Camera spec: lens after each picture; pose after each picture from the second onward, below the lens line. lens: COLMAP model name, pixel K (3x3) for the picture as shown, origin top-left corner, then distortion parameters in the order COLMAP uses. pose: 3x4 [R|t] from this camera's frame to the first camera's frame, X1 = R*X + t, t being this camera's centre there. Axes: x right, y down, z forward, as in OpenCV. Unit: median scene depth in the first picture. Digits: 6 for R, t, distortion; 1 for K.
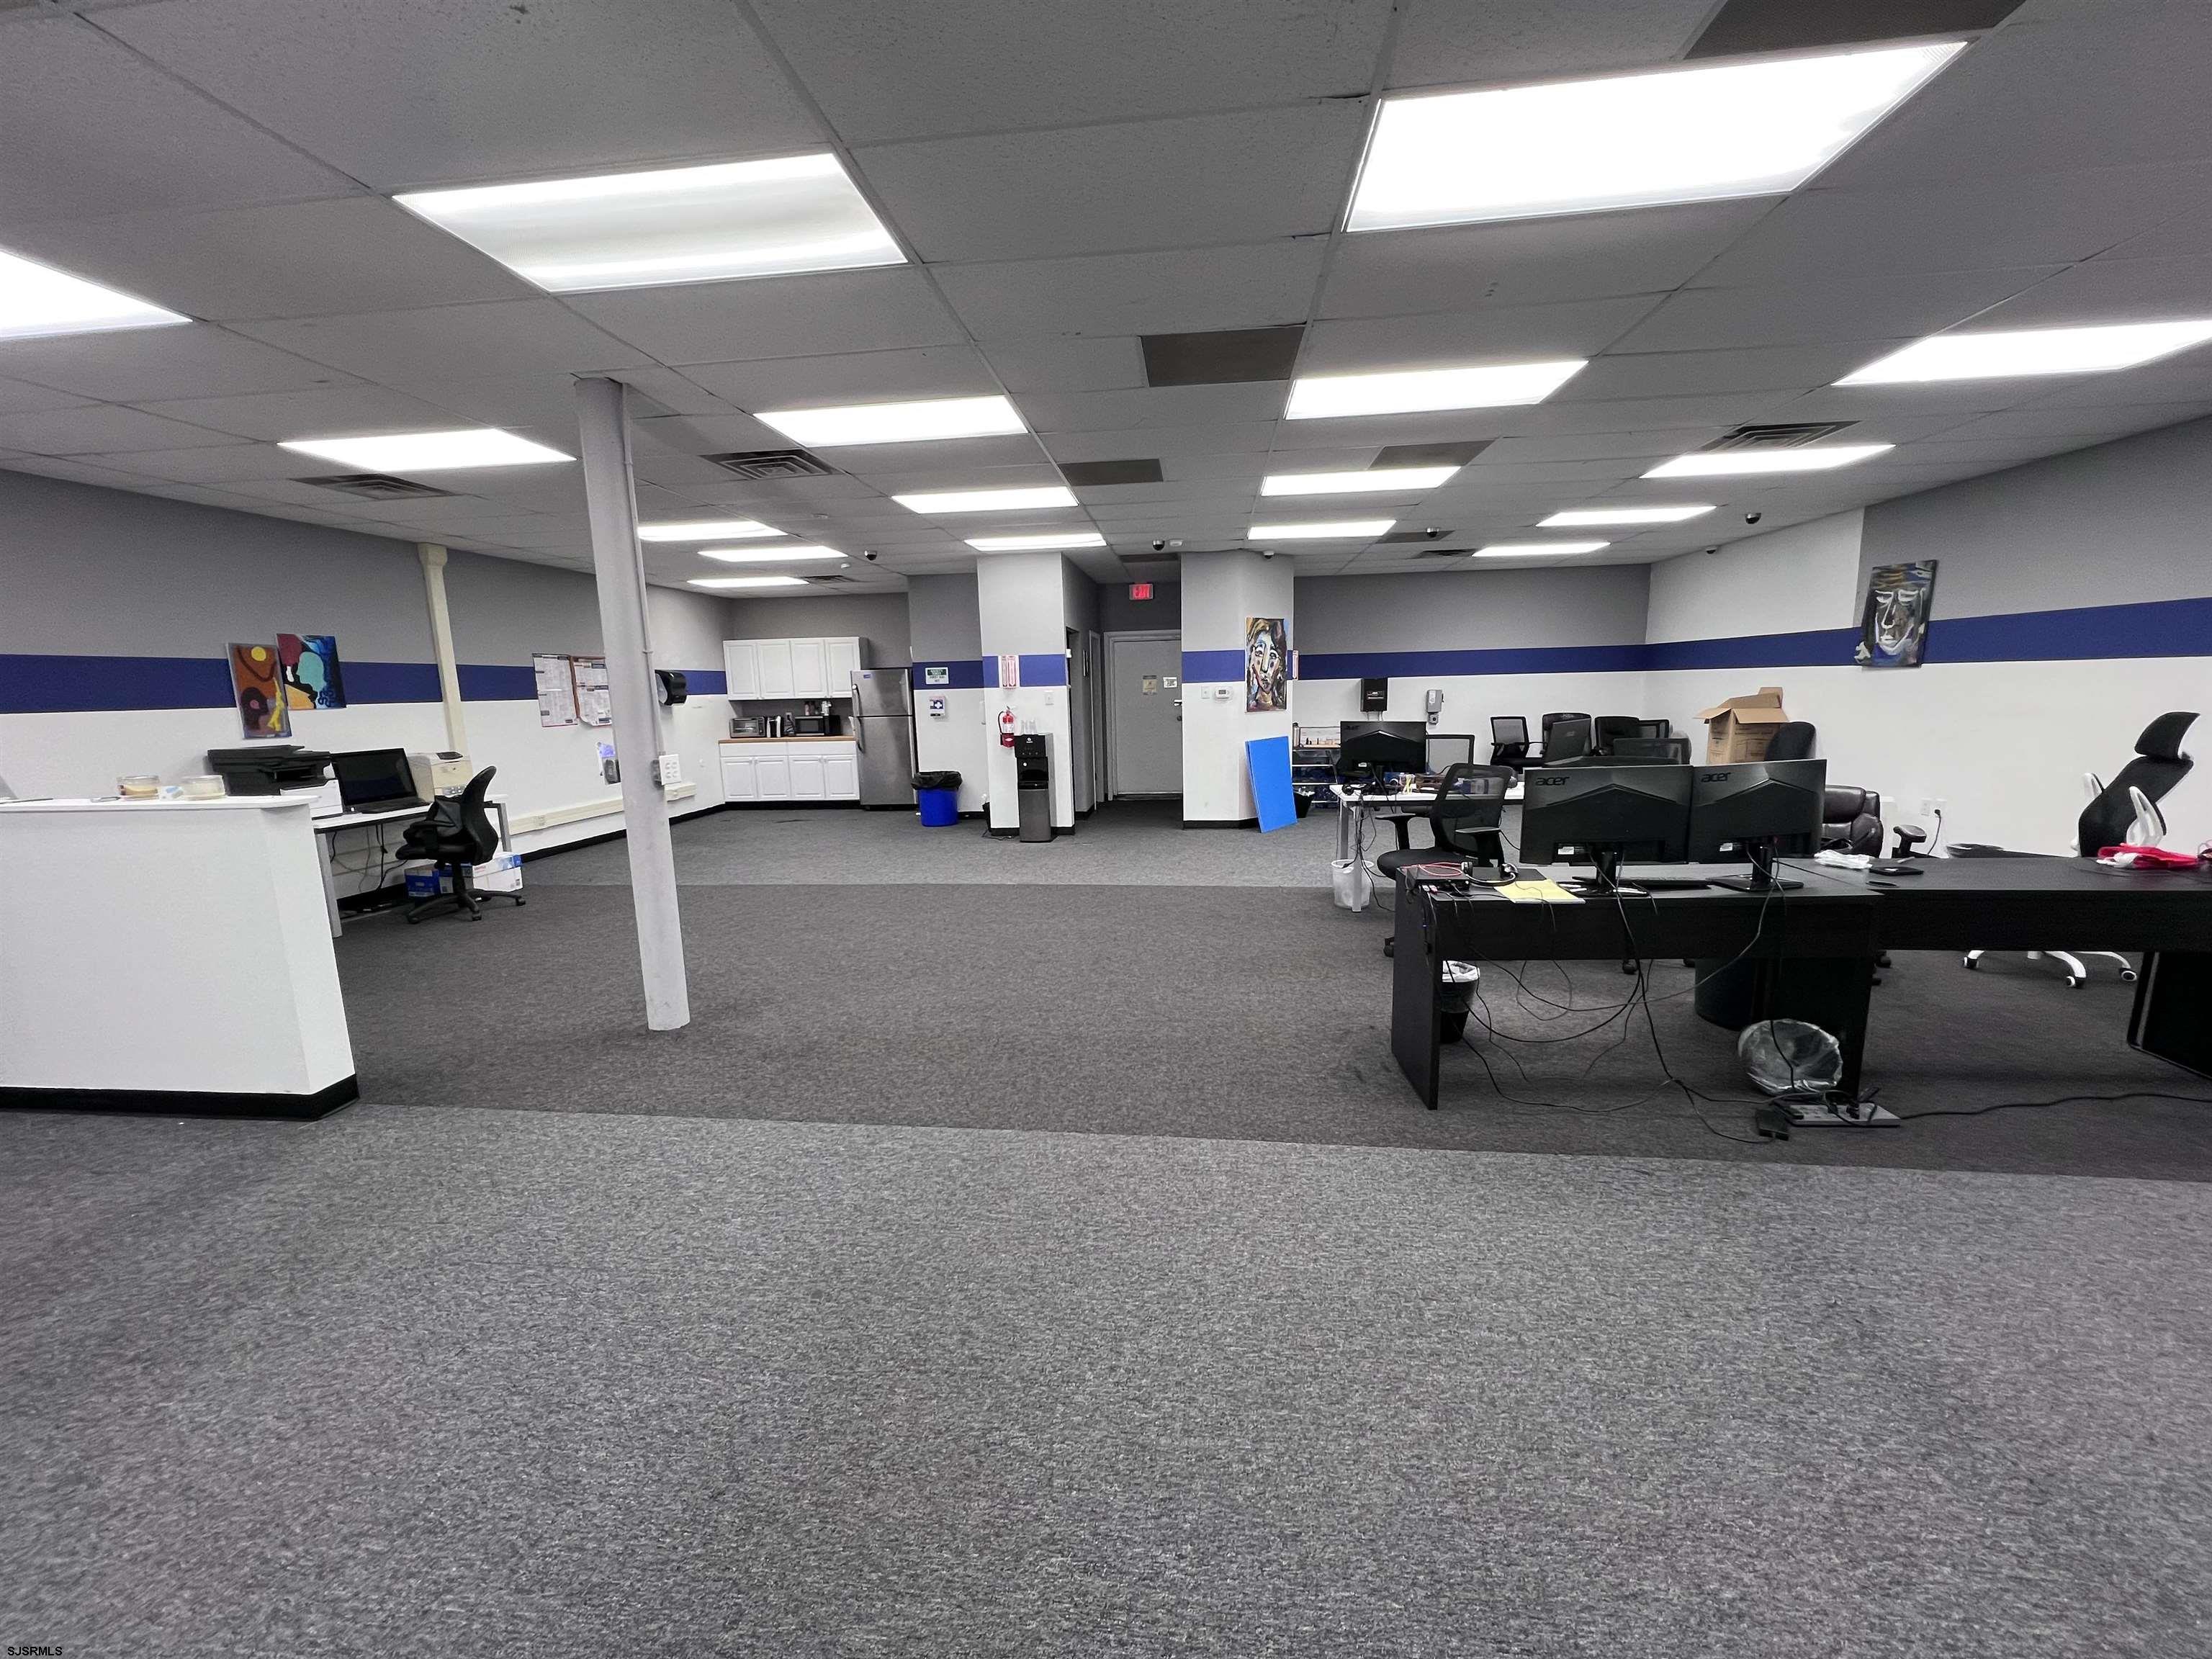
lens RADIAL K [[885.1, 0, 1104.2], [0, 885.1, 832.3], [0, 0, 1]] dist [0.001208, 0.000071]
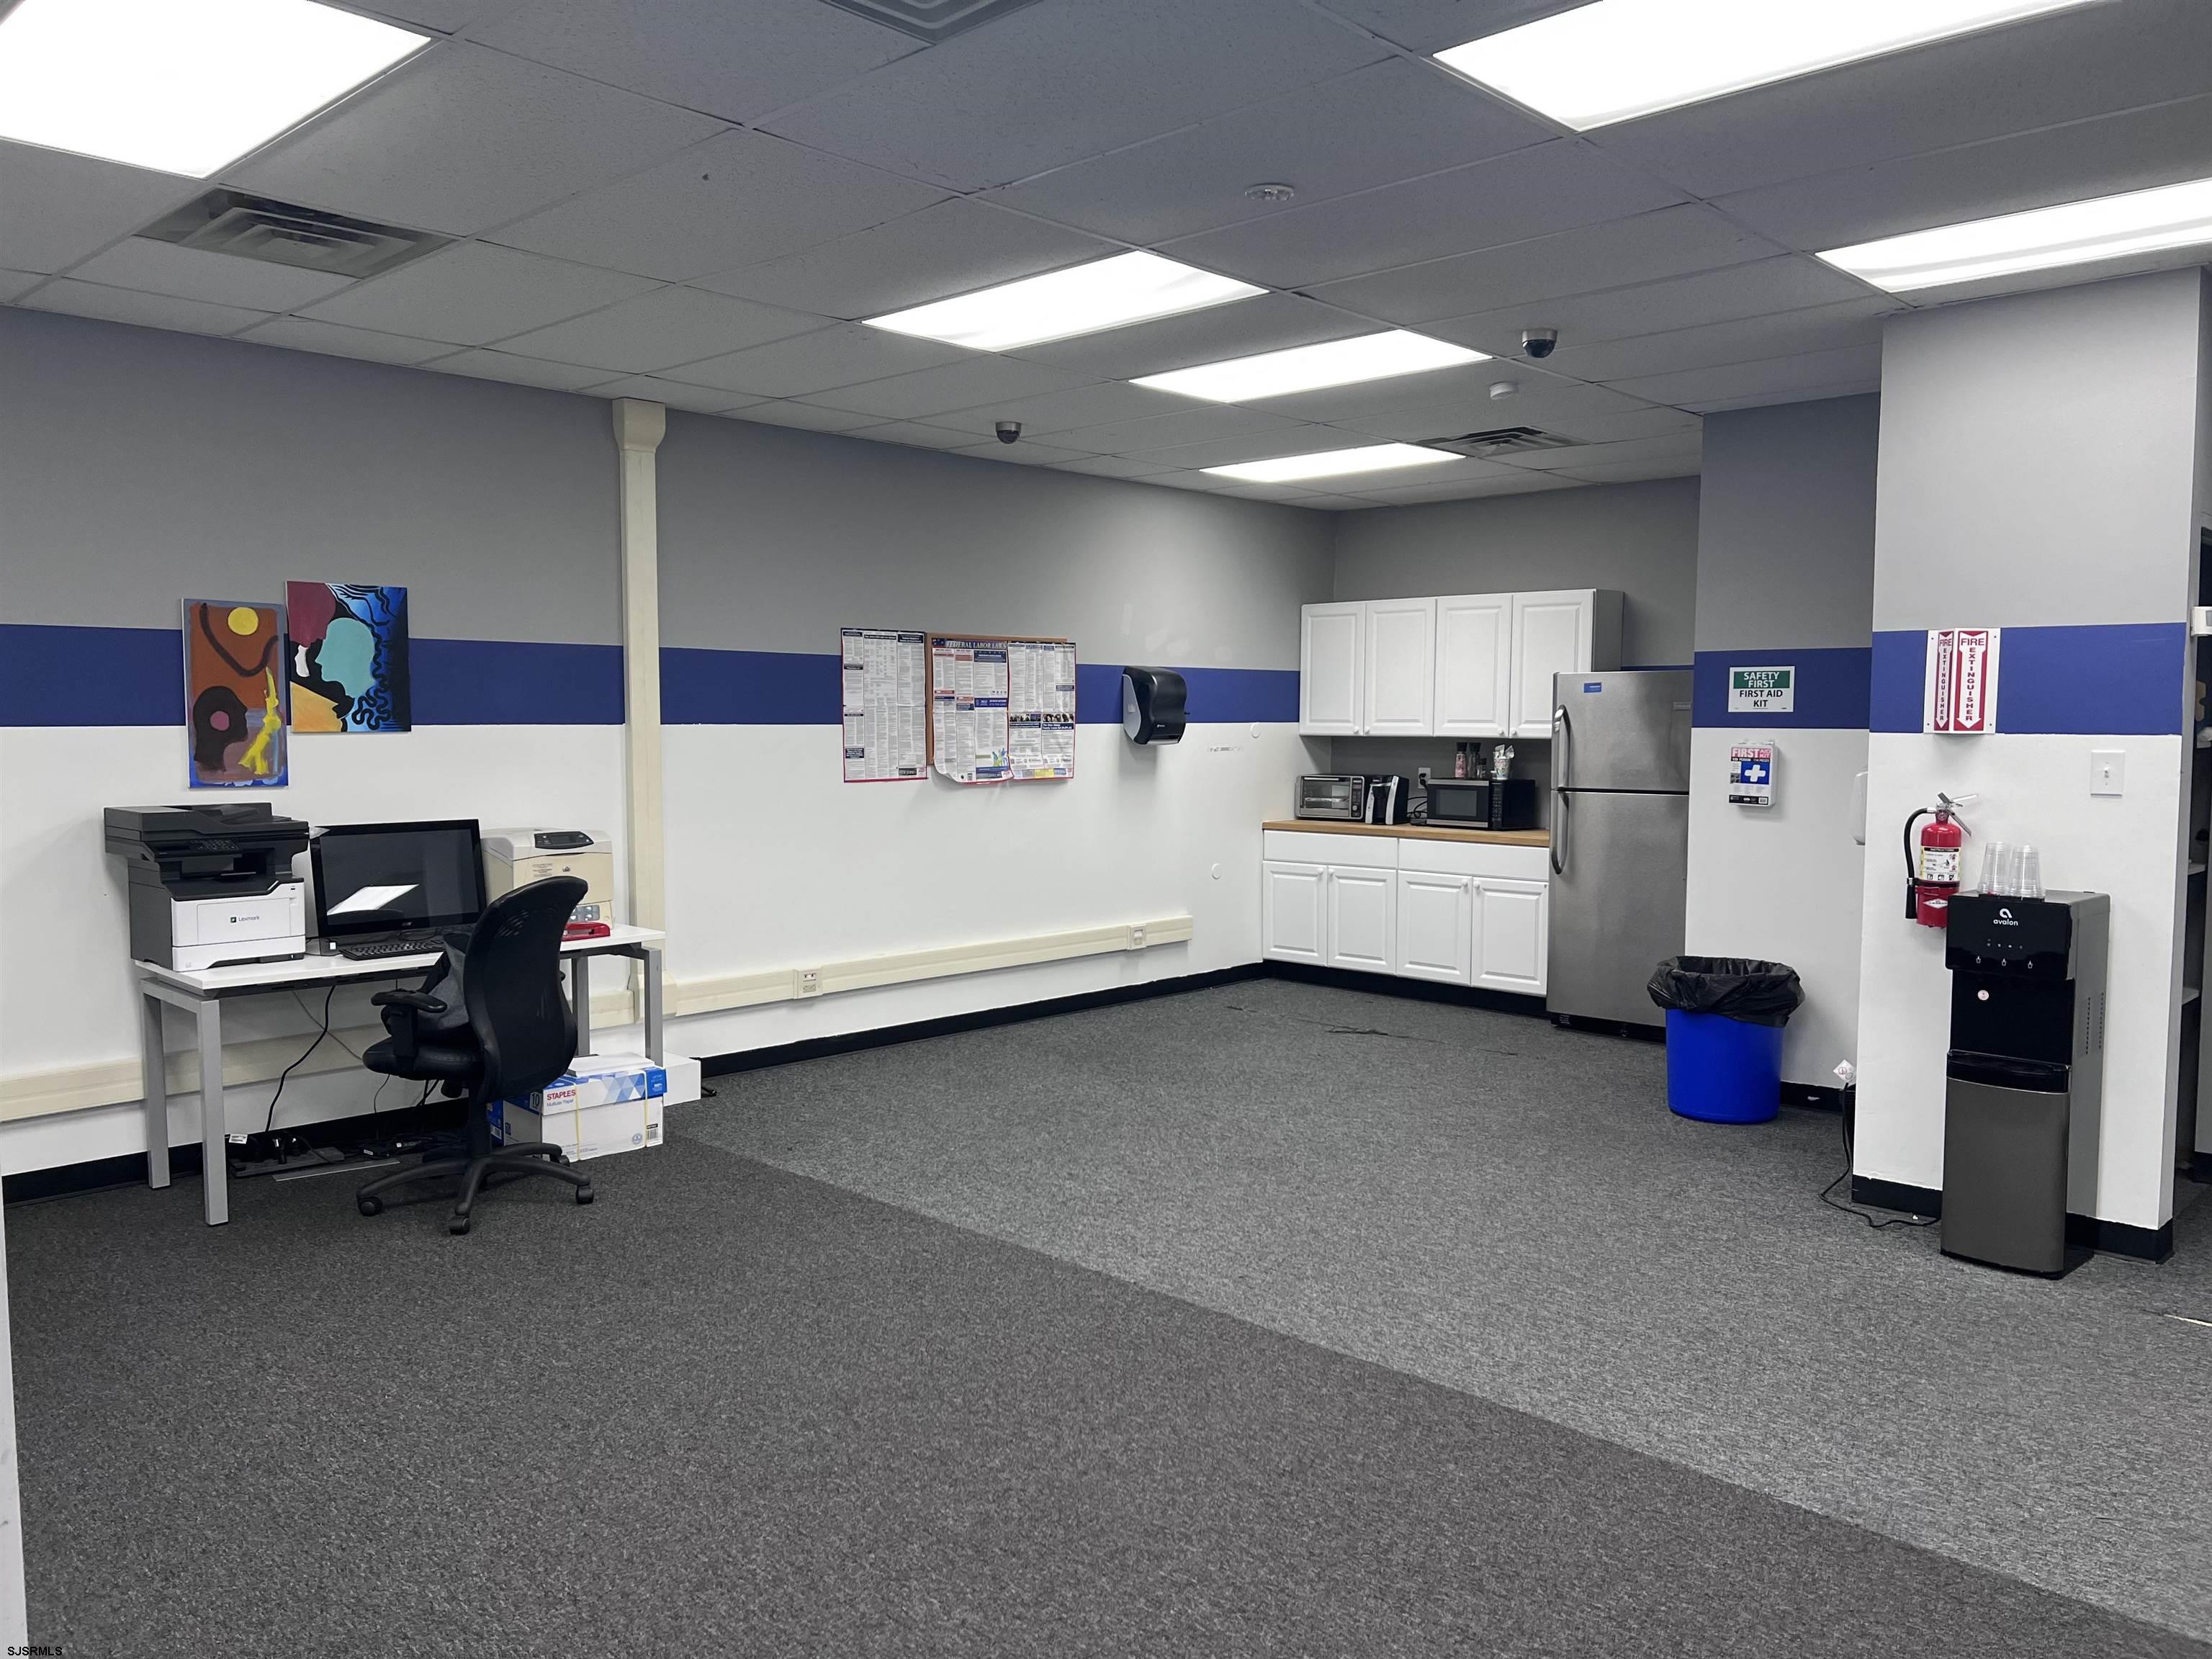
lens RADIAL K [[1655.4, 0, 1109.6], [0, 1655.4, 850.6], [0, 0, 1]] dist [0.065621, -0.079148]
pose [[0.796670, 0.078561, -0.599287, 0.008922], [-0.122781, 0.991879, -0.033194, -0.070932], [0.591812, 0.100026, 0.799846, 0.382477]]
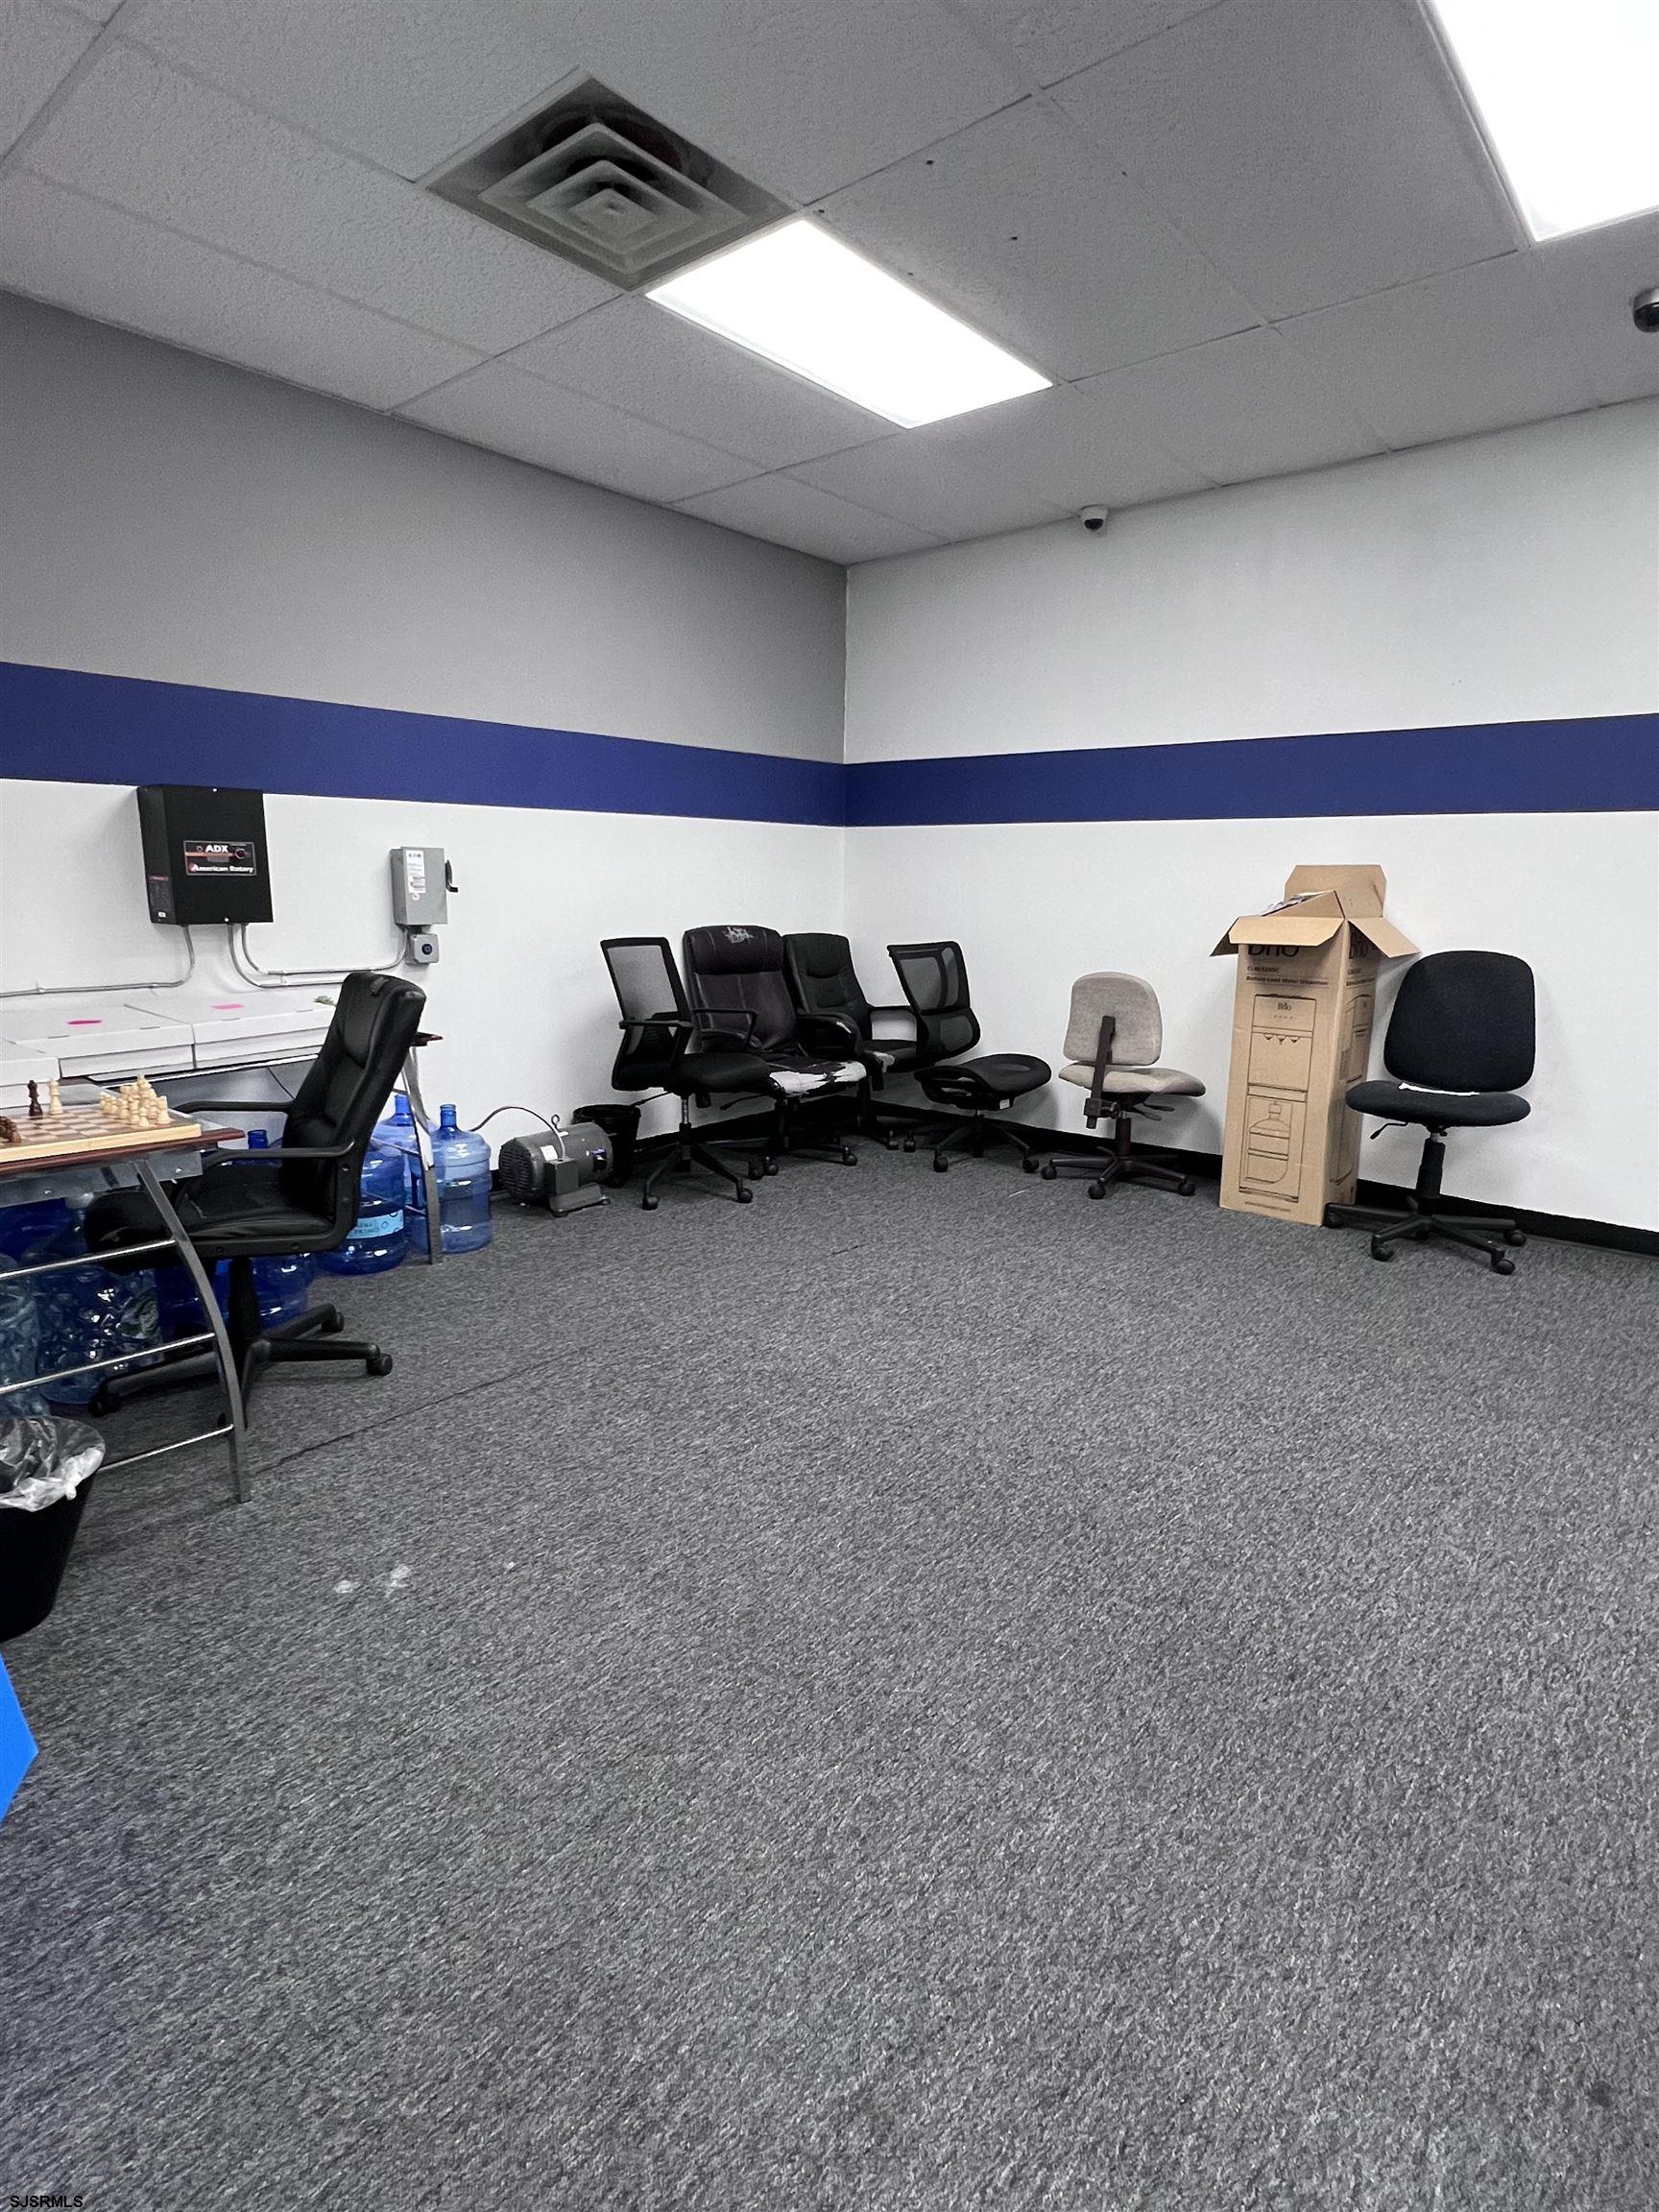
lens RADIAL K [[1136.8, 0, 812.7], [0, 1136.8, 1116.1], [0, 0, 1]] dist [-0.004262, 0.001130]
pose [[0.564602, -0.142790, 0.812918, 0.171172], [0.108647, 0.989209, 0.098296, -0.125053], [-0.818181, 0.032823, 0.574023, 0.884674]]
